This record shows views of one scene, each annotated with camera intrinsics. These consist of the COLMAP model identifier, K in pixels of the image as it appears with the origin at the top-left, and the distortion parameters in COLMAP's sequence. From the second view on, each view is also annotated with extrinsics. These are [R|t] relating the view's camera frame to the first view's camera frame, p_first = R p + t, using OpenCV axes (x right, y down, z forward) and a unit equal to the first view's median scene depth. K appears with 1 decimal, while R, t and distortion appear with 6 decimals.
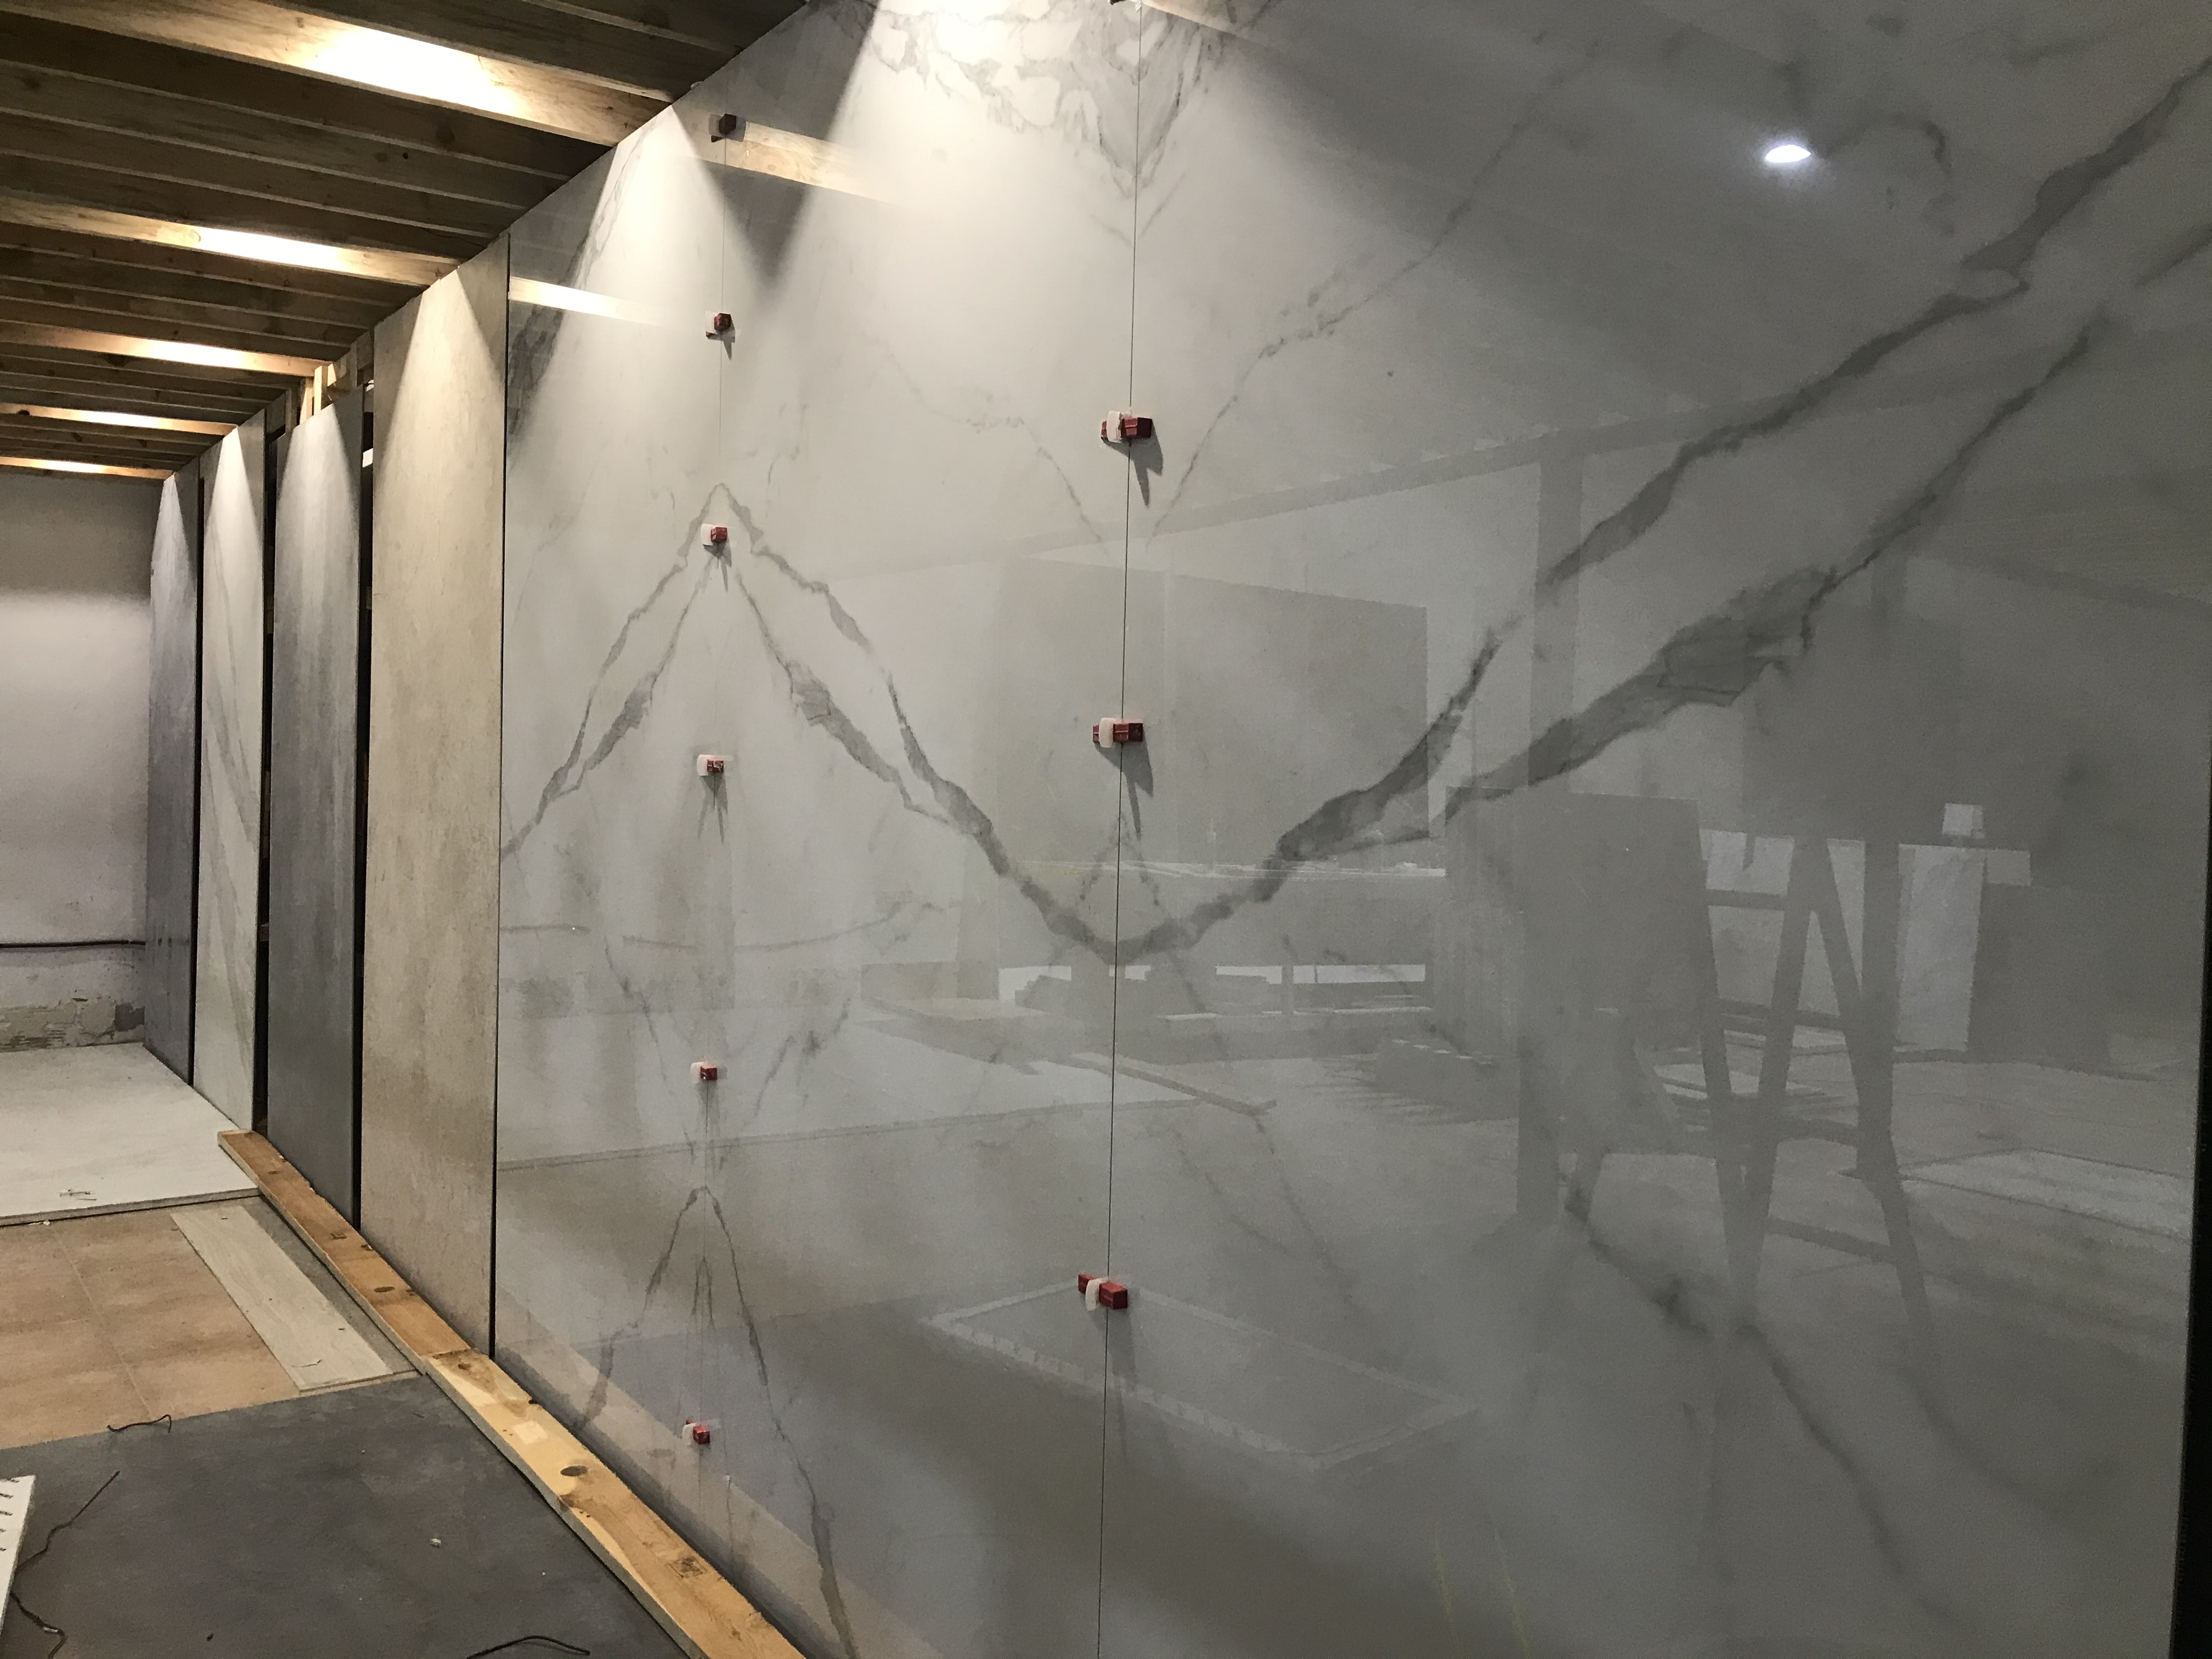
lens RADIAL K [[1848.7, 0, 1123.2], [0, 1848.7, 820.0], [0, 0, 1]] dist [0.031219, -0.042604]
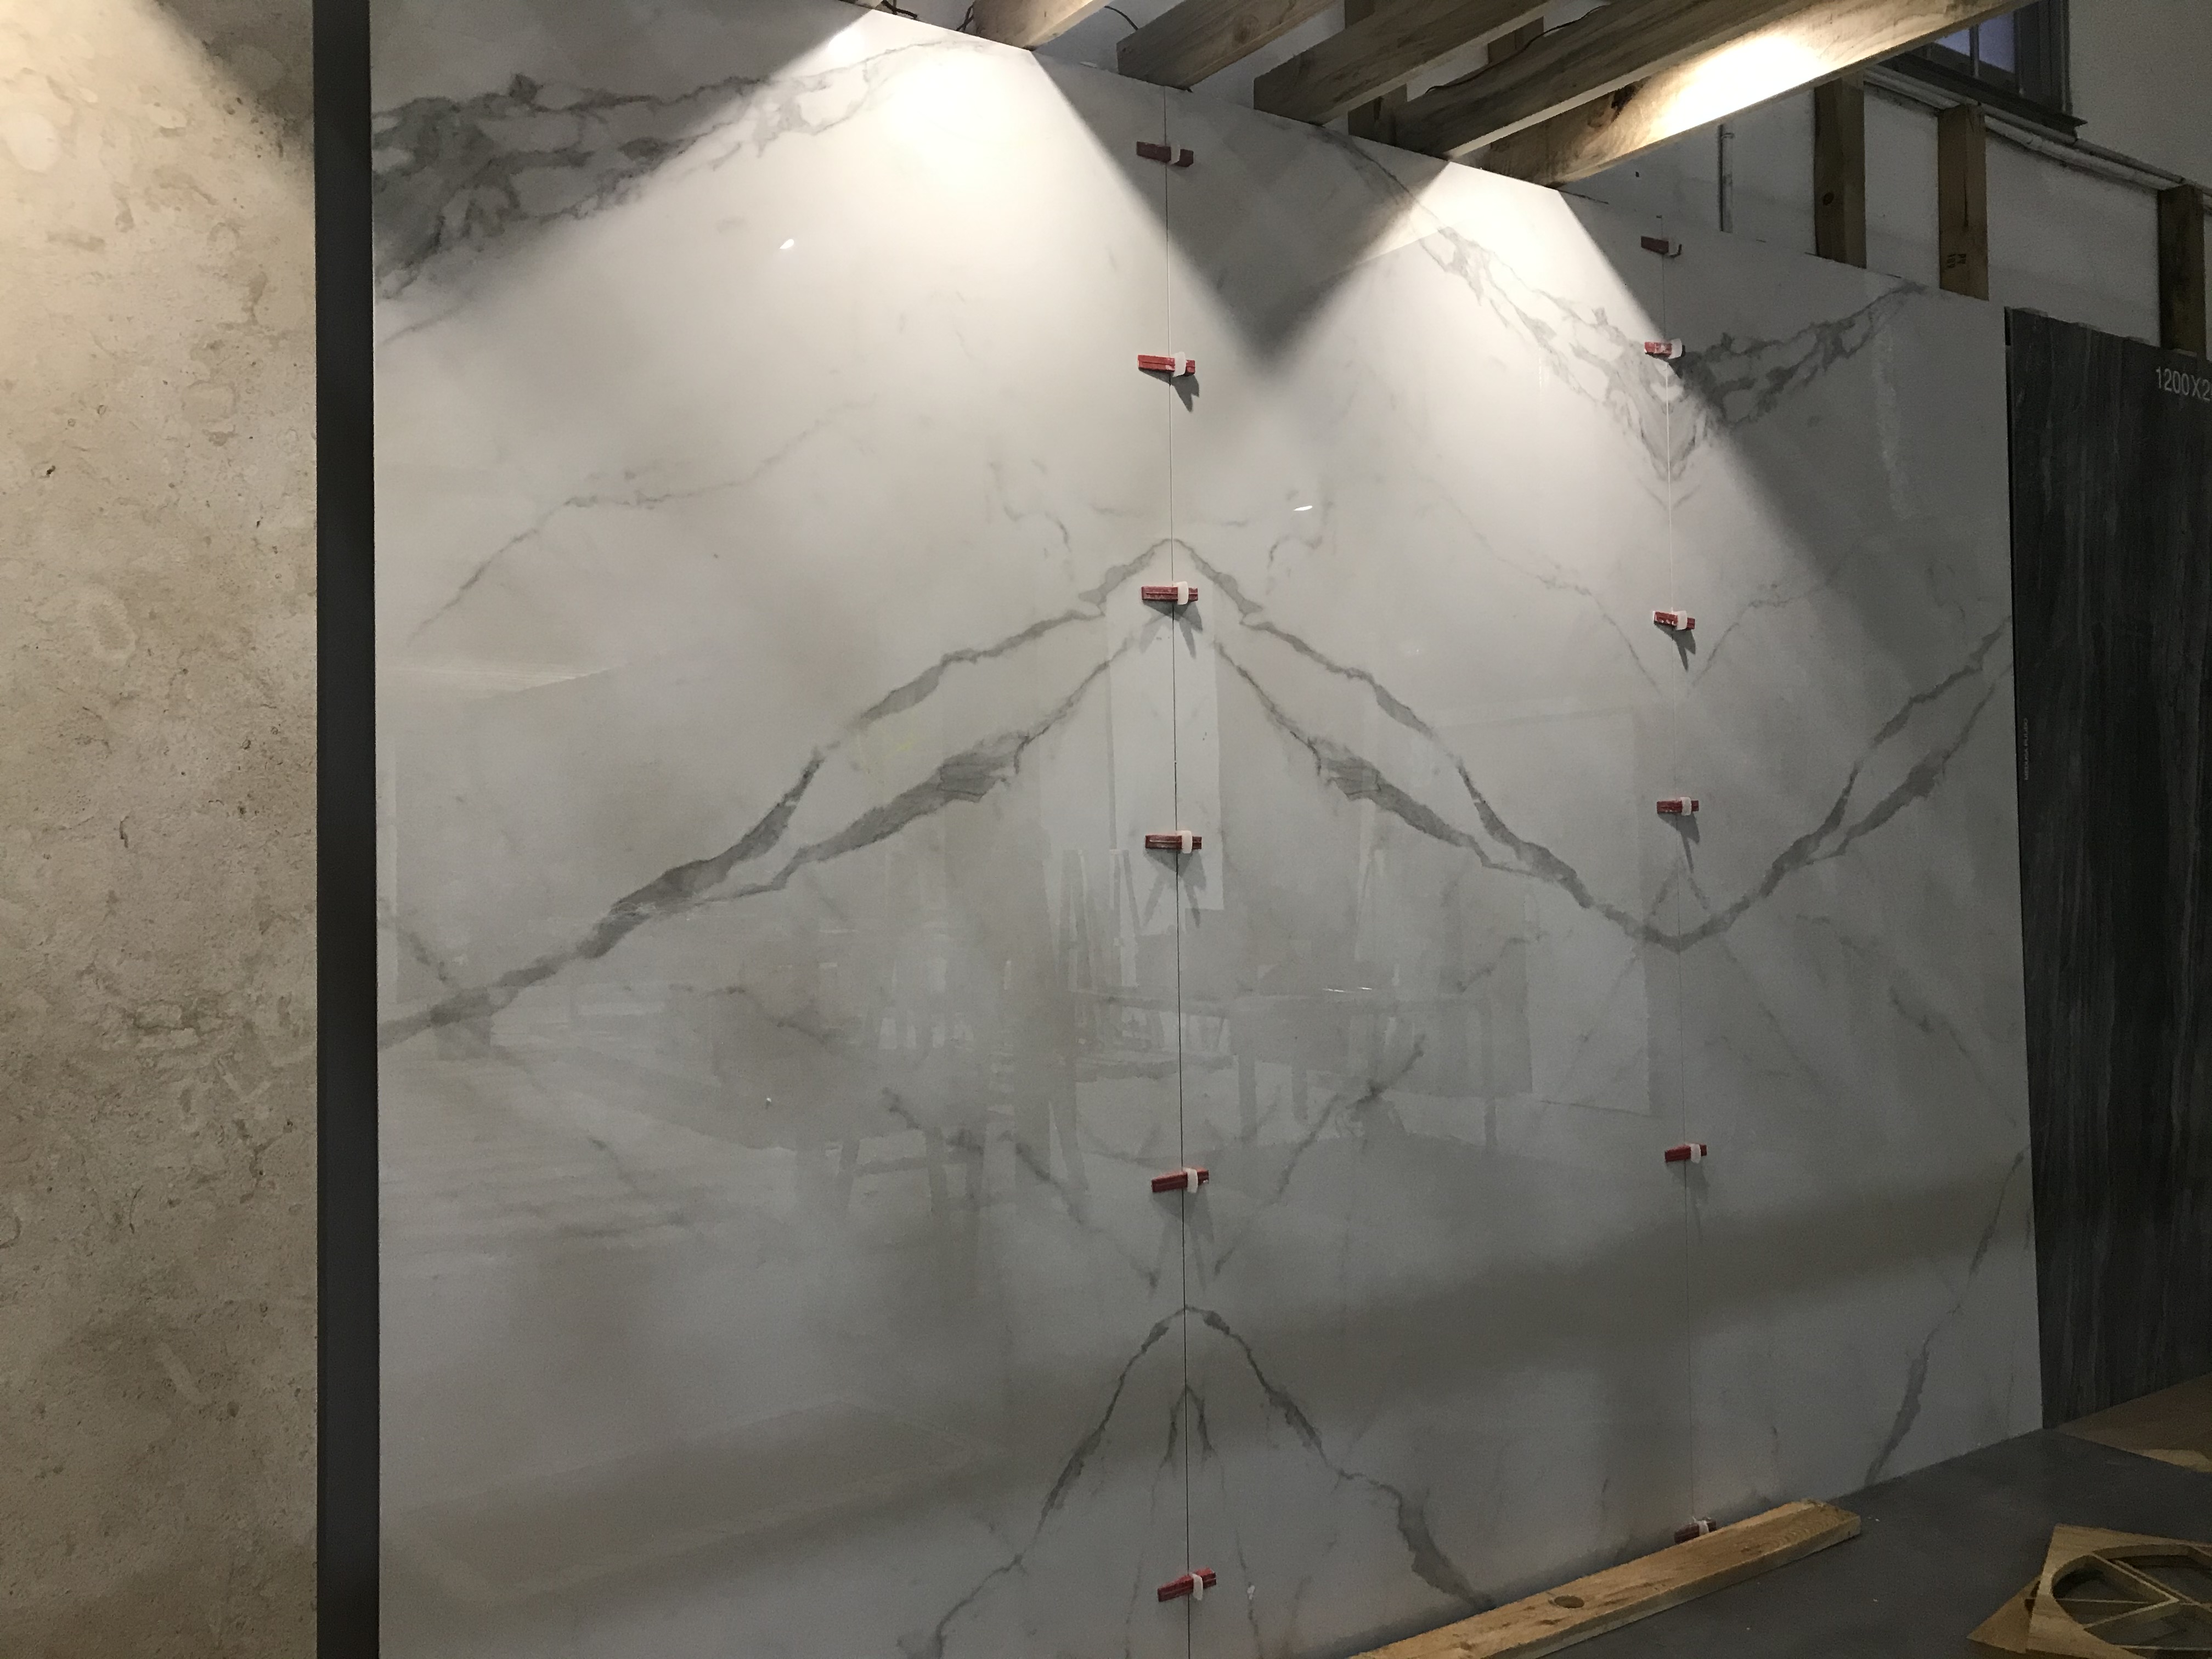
lens RADIAL K [[1848.7, 0, 1102.1], [0, 1848.7, 806.0], [0, 0, 1]] dist [0.031219, -0.042604]
pose [[0.021581, -0.006312, 0.999747, -1.375923], [0.042383, 0.999087, 0.005393, -0.065381], [-0.998868, 0.042256, 0.021828, 1.230144]]
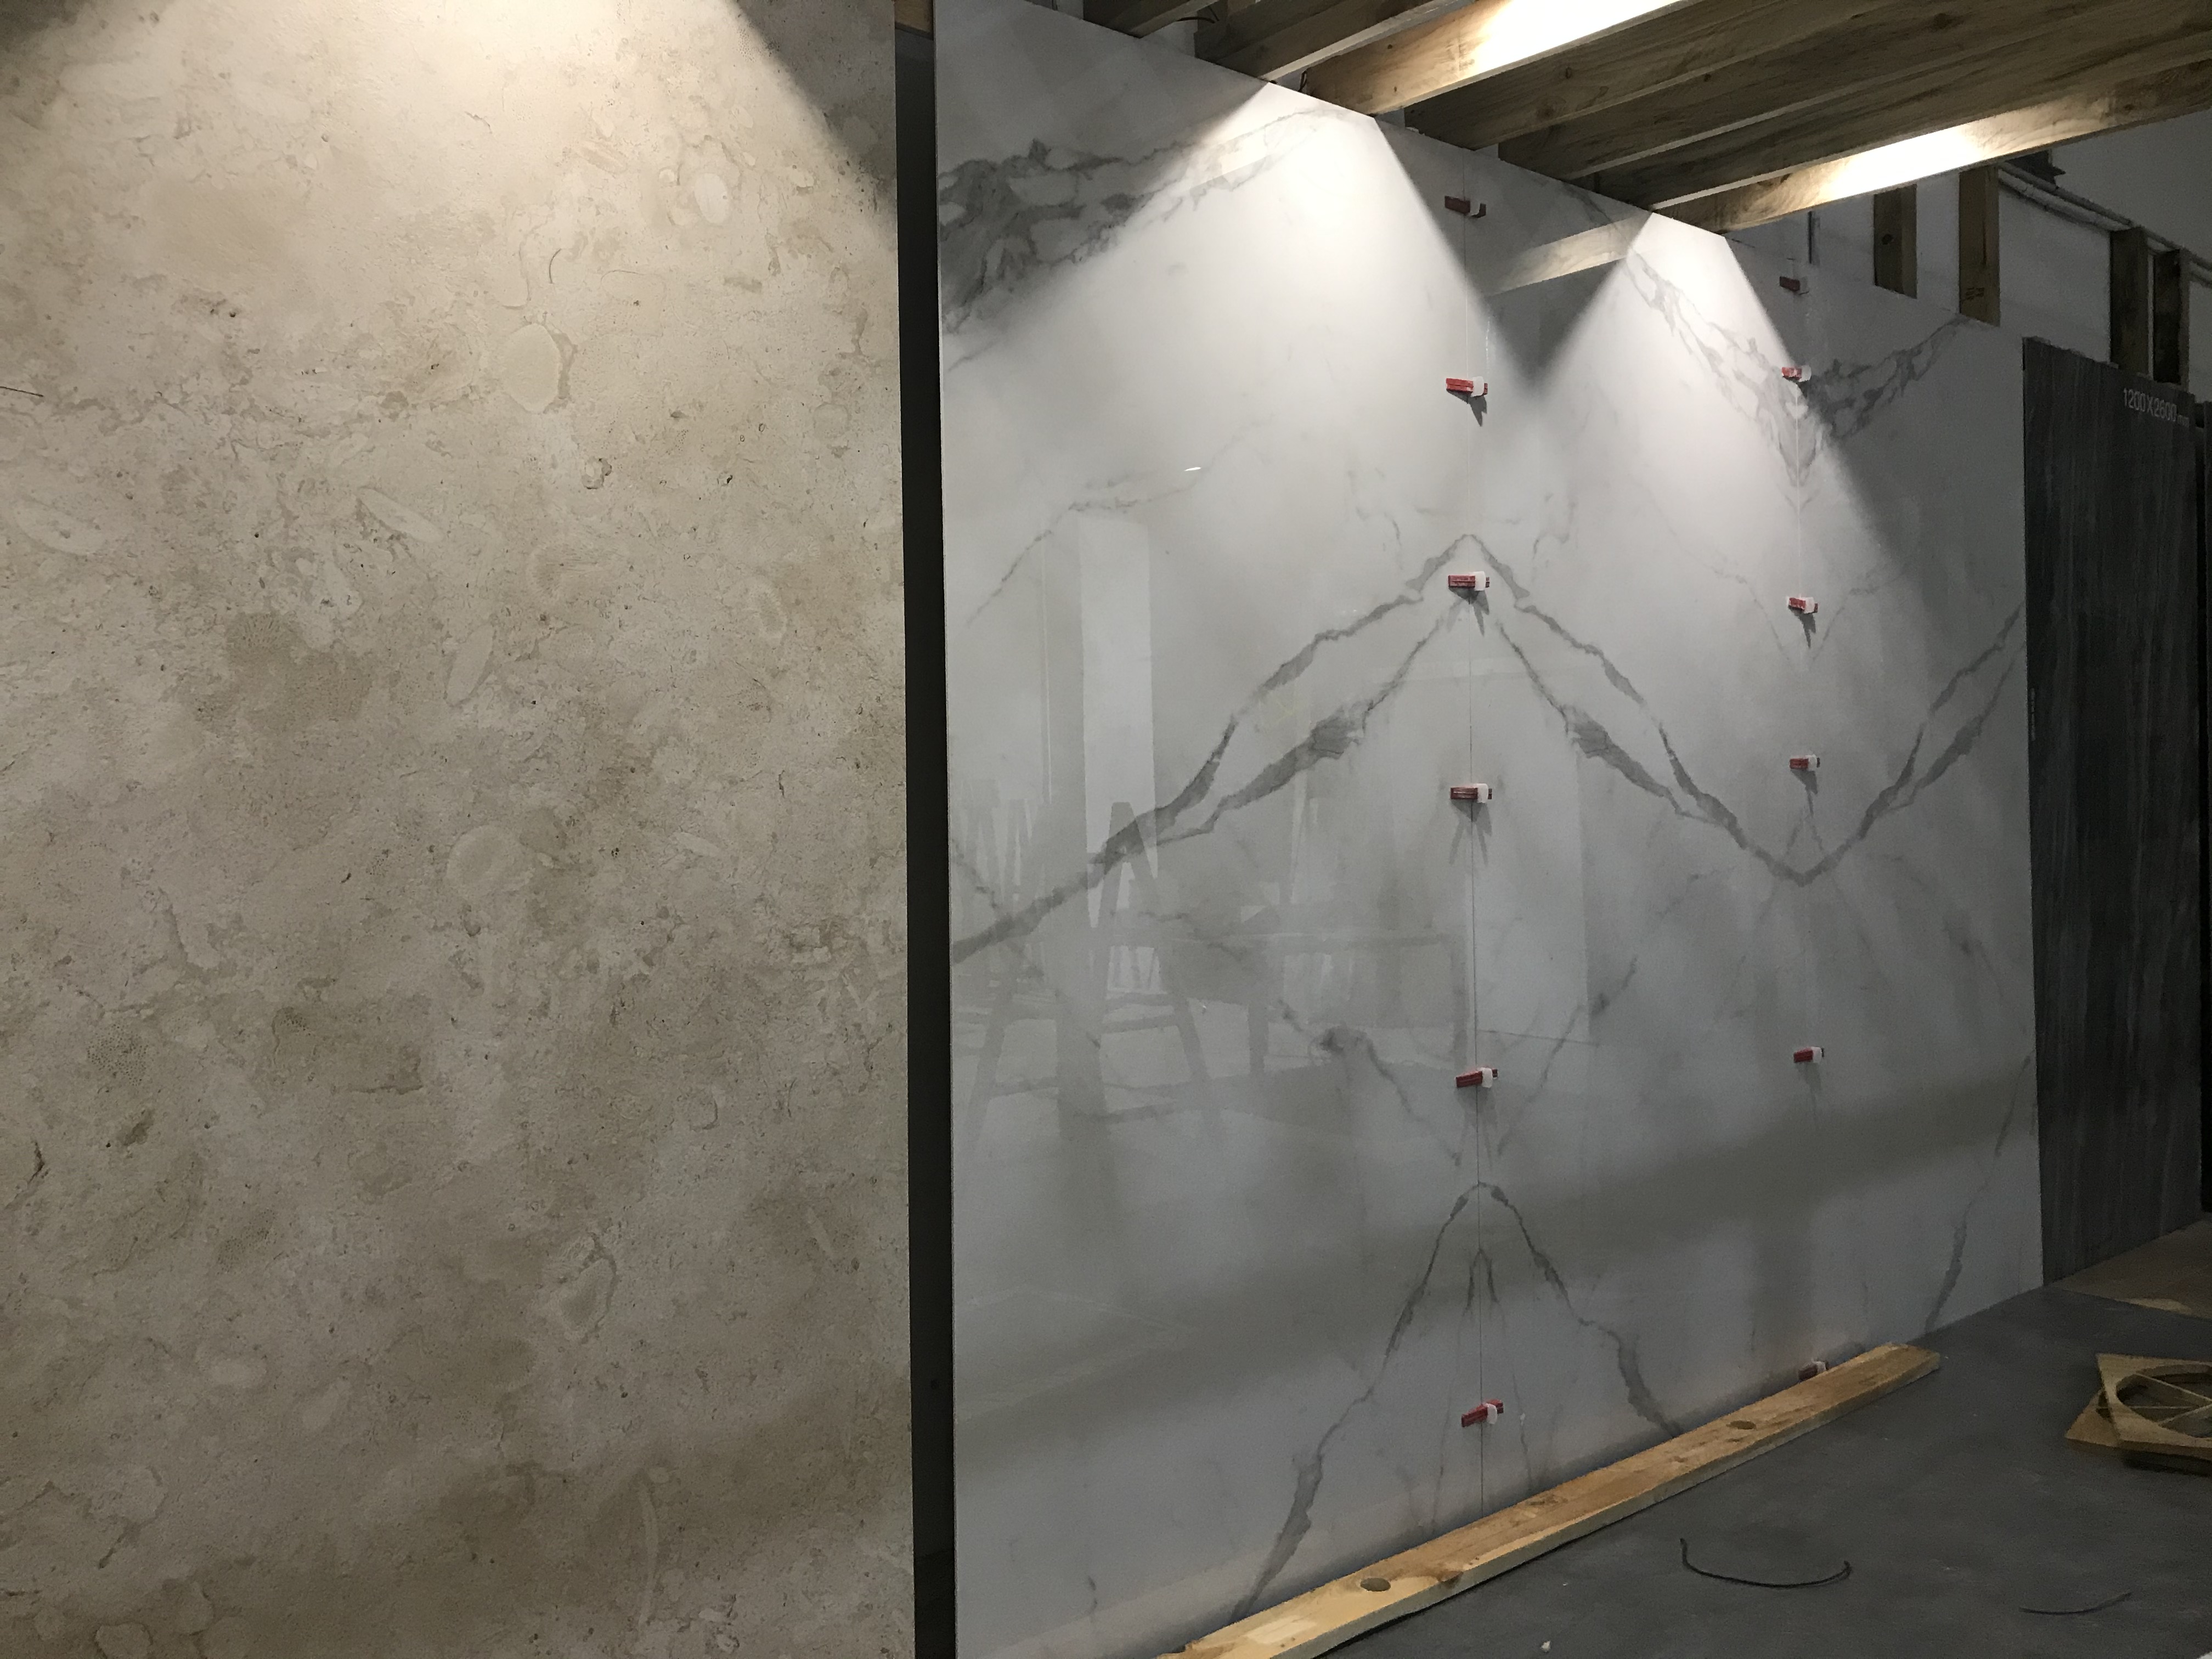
lens RADIAL K [[1848.7, 0, 1117.6], [0, 1848.7, 808.1], [0, 0, 1]] dist [0.031219, -0.042604]
pose [[-0.099123, -0.030764, 0.994600, -1.548711], [0.040640, 0.998563, 0.034937, -0.081158], [-0.994245, 0.043884, -0.097730, 1.589864]]
